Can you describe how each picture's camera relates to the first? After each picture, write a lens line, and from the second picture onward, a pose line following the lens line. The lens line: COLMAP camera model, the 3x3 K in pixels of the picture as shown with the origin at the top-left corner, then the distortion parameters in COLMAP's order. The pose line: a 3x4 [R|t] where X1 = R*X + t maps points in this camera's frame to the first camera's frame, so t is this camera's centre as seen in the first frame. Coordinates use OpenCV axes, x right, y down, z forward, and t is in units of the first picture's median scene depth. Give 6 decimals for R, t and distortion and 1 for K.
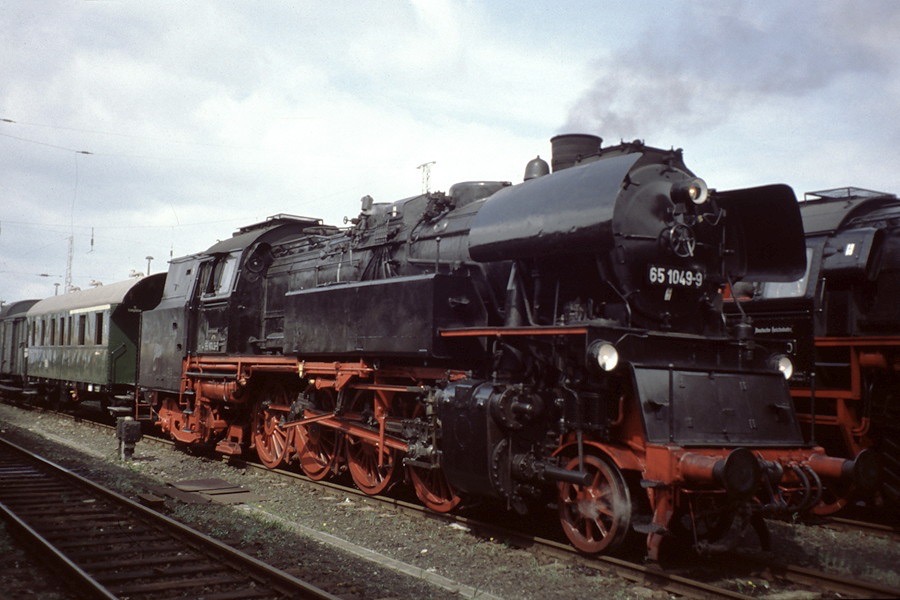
lens RADIAL K [[1226.6, 0, 450.0], [0, 1226.6, 300.0], [0, 0, 1]] dist [0.149943, 0.006182]
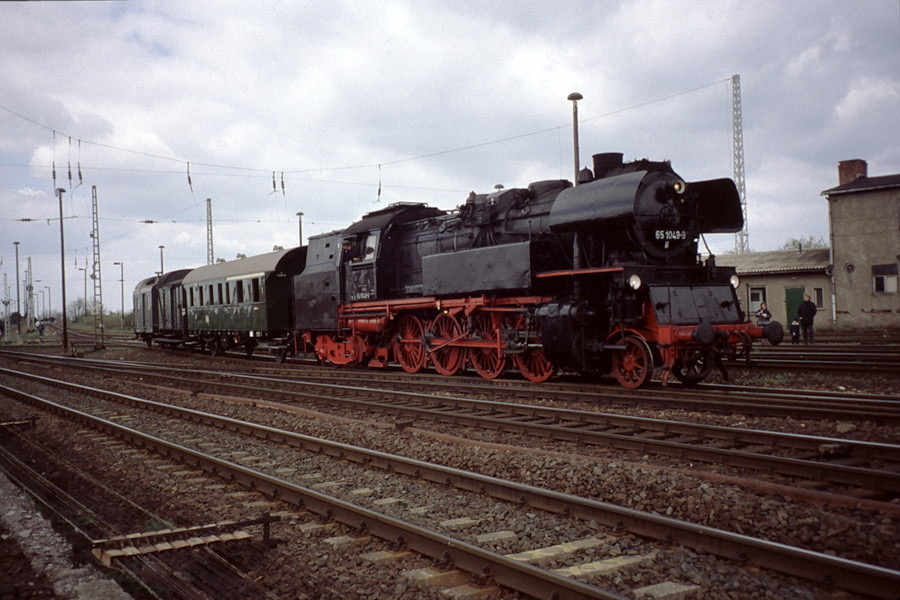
lens RADIAL K [[1226.6, 0, 450.0], [0, 1226.6, 300.0], [0, 0, 1]] dist [0.149943, 0.006182]
pose [[0.997686, -0.066205, -0.015478, -0.093258], [0.066816, 0.996839, 0.042992, -0.018841], [0.012583, -0.043926, 0.998956, -0.649772]]
